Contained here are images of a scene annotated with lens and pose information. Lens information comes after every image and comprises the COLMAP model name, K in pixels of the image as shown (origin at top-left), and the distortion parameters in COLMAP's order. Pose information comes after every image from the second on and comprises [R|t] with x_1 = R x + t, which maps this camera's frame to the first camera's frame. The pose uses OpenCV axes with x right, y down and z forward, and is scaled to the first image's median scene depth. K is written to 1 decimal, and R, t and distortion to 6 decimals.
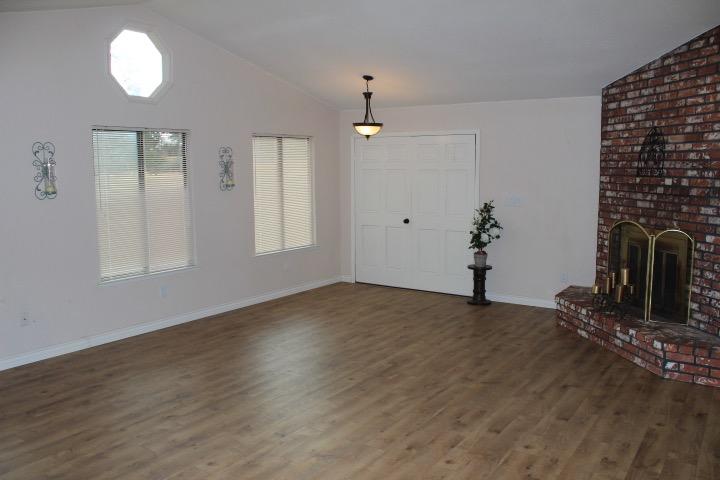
lens RADIAL K [[597.7, 0, 362.8], [0, 597.7, 238.8], [0, 0, 1]] dist [-0.144576, 0.104782]
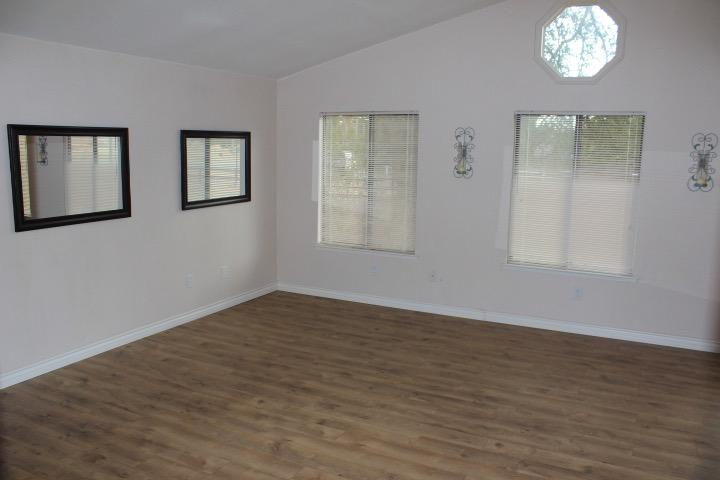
lens RADIAL K [[597.7, 0, 363.5], [0, 597.7, 239.5], [0, 0, 1]] dist [-0.144576, 0.104782]
pose [[0.151494, 0.159925, -0.975435, 0.500373], [-0.141305, 0.980193, 0.138759, -0.073570], [0.978306, 0.116812, 0.171092, 0.544968]]
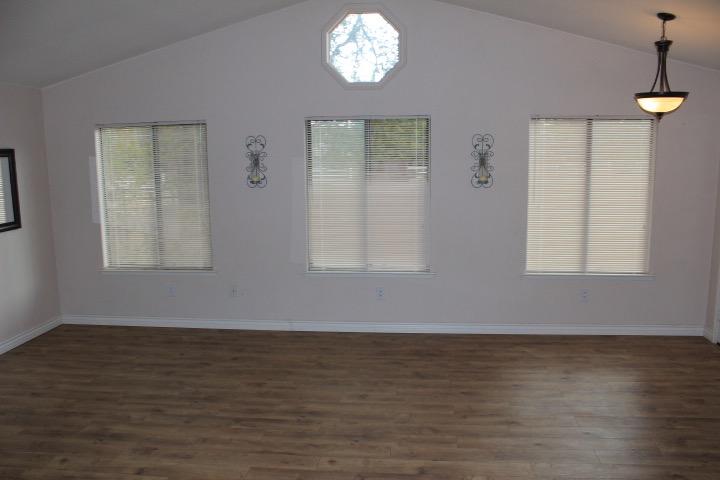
lens RADIAL K [[597.7, 0, 360.0], [0, 597.7, 244.3], [0, 0, 1]] dist [-0.144576, 0.104782]
pose [[0.493955, 0.136589, -0.858692, 0.463107], [-0.098313, 0.990024, 0.100926, -0.082820], [0.863911, 0.034567, 0.502456, 0.527846]]
